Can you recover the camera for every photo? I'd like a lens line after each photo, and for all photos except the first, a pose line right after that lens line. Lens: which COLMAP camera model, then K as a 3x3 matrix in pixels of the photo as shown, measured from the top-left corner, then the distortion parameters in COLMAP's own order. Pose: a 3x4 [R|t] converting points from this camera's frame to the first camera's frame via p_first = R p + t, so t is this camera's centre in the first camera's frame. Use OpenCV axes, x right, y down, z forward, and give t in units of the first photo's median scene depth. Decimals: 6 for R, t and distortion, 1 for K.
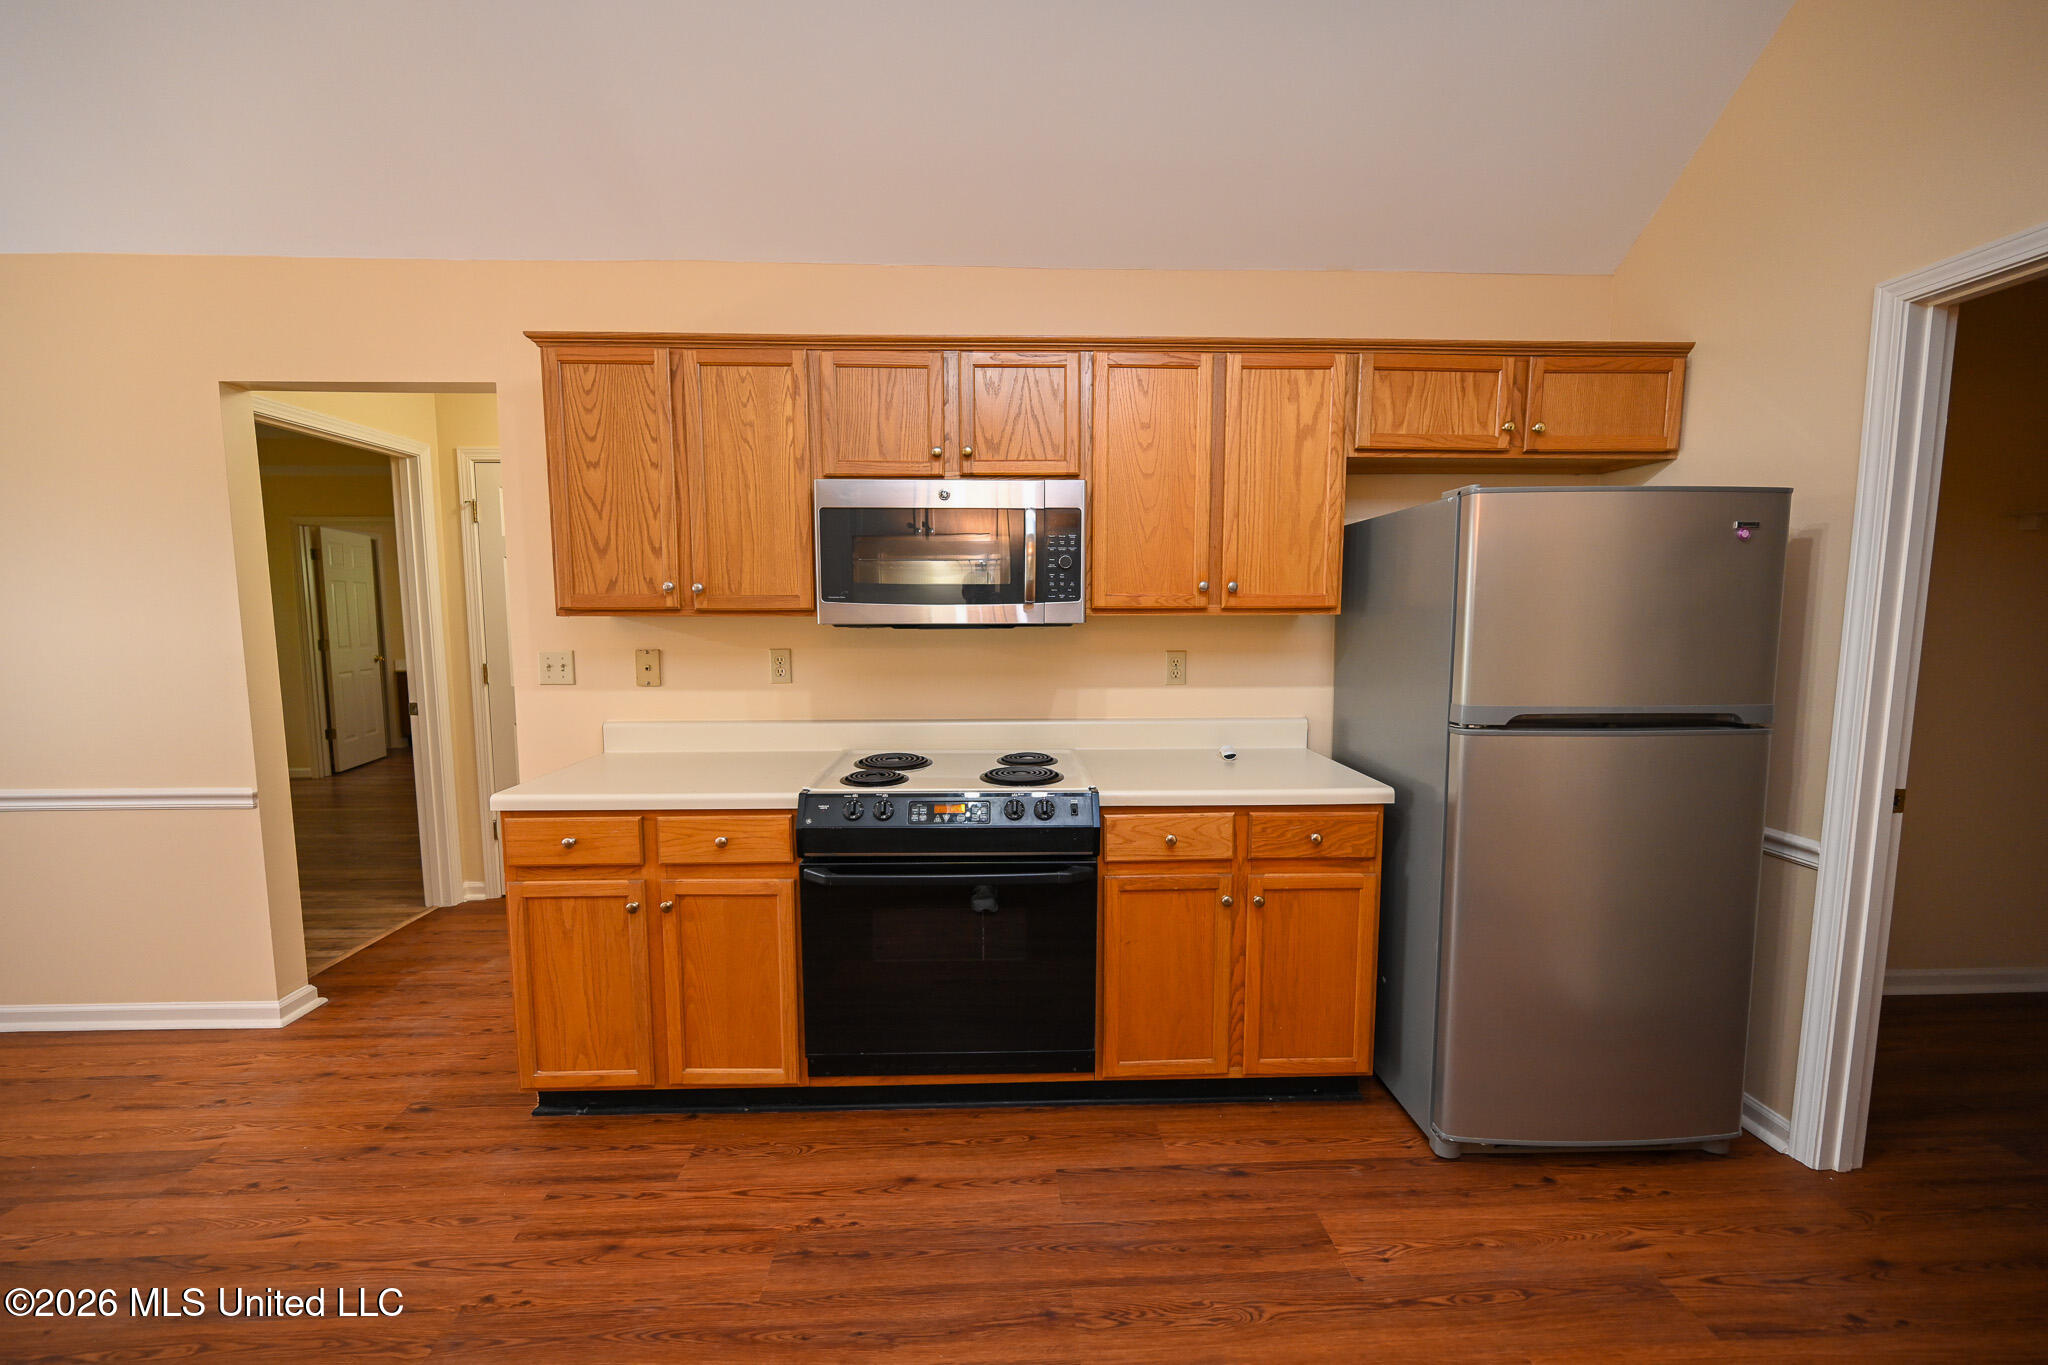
lens RADIAL K [[813.0, 0, 1024.0], [0, 813.0, 682.5], [0, 0, 1]] dist [-0.001733, -0.000222]
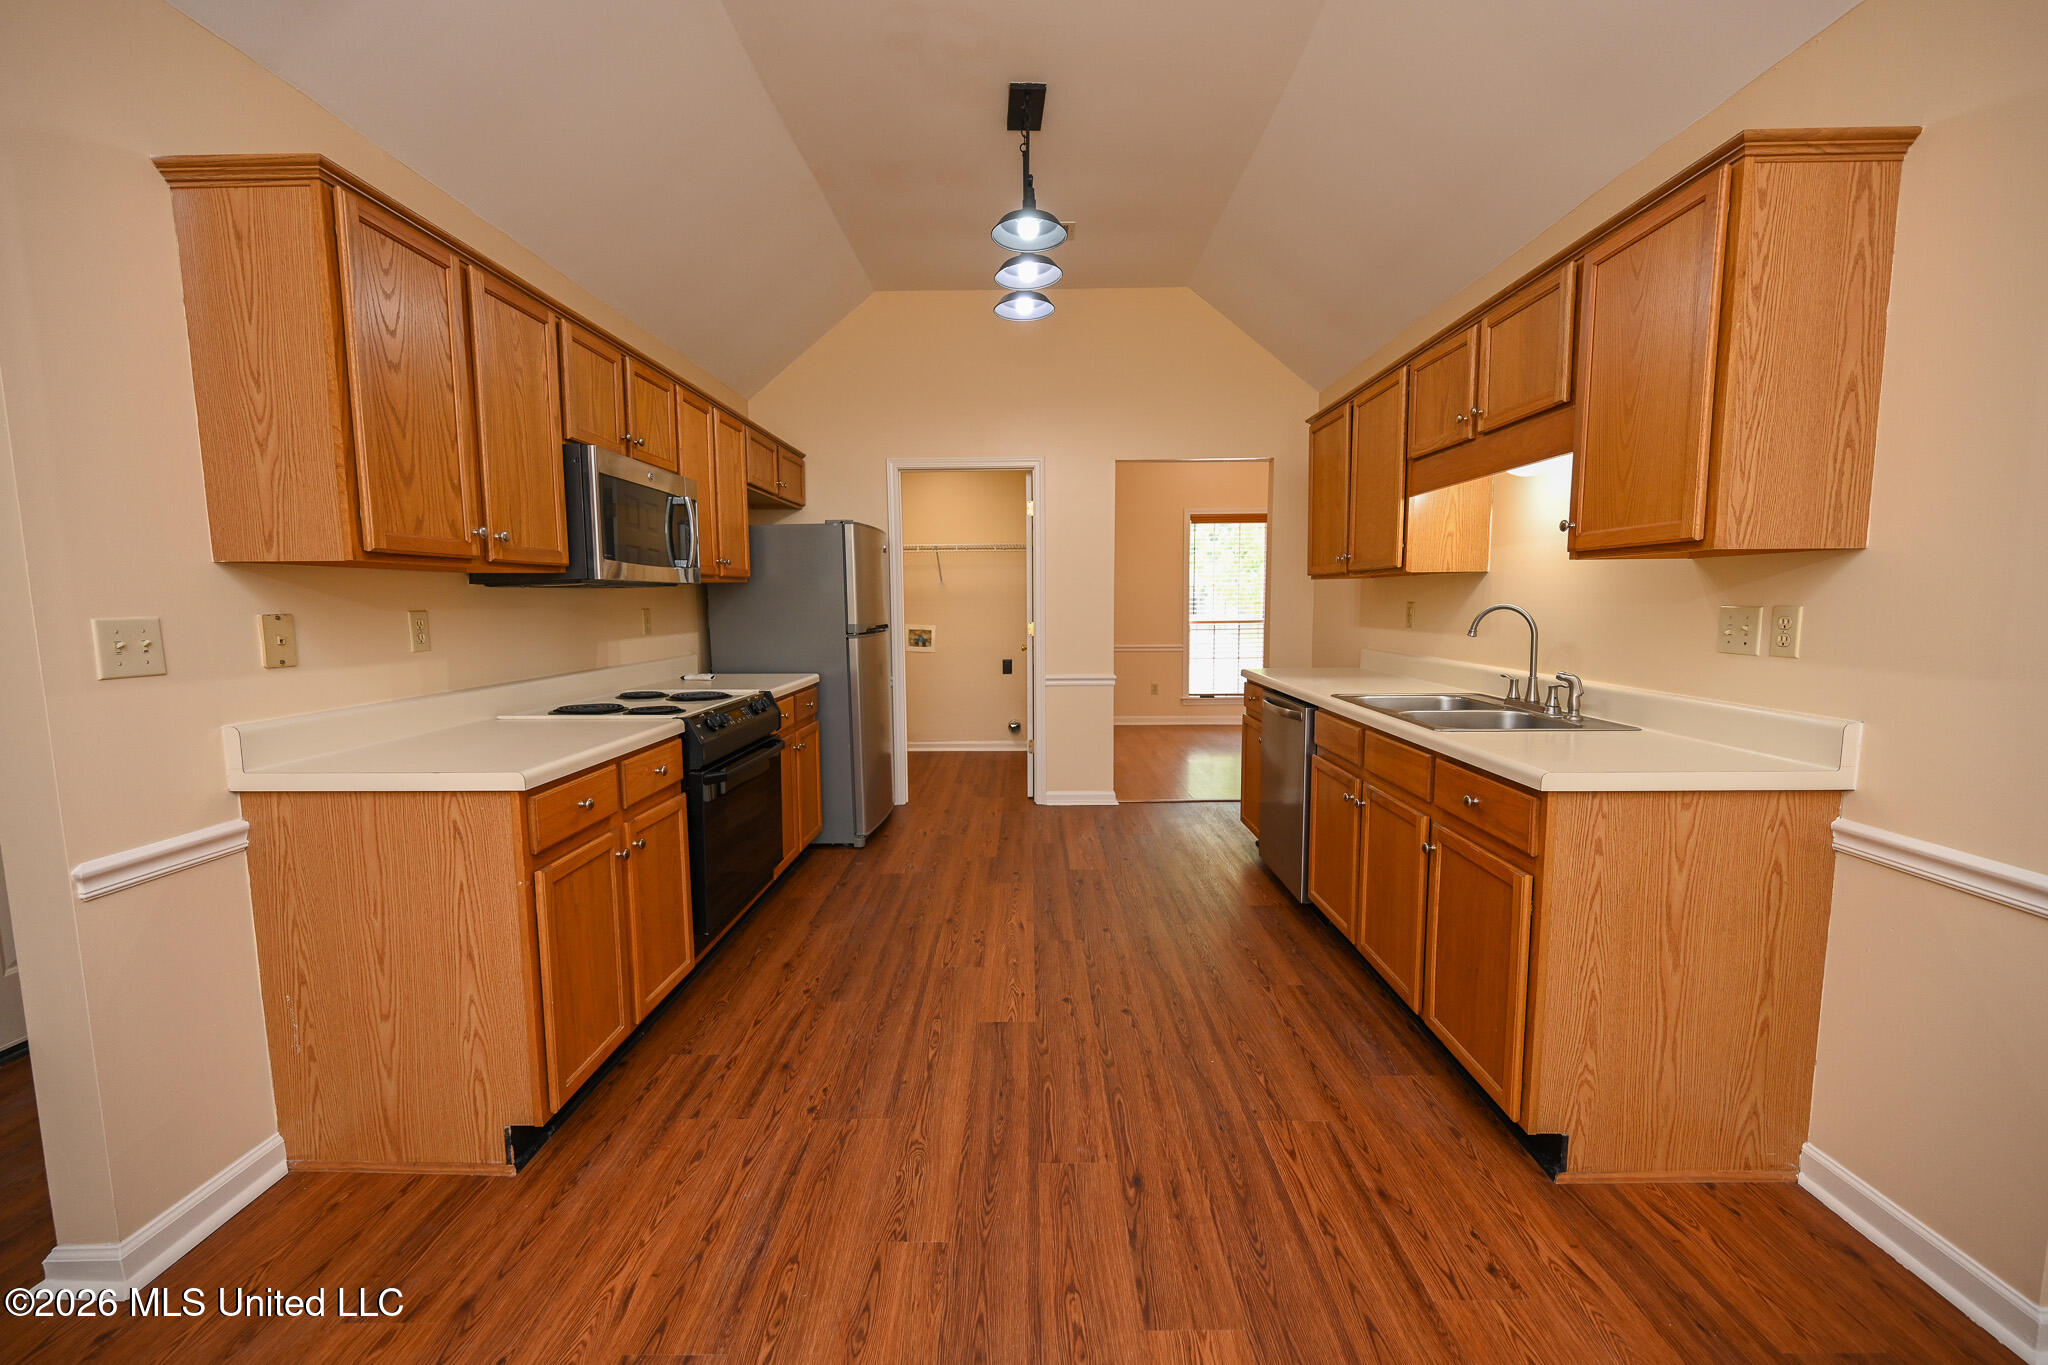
lens RADIAL K [[813.0, 0, 1024.0], [0, 813.0, 682.5], [0, 0, 1]] dist [-0.001733, -0.000222]
pose [[0.049334, -0.099289, 0.993835, -1.432556], [0.106960, 0.989850, 0.093581, 0.025349], [-0.993039, 0.101684, 0.059453, 0.424290]]
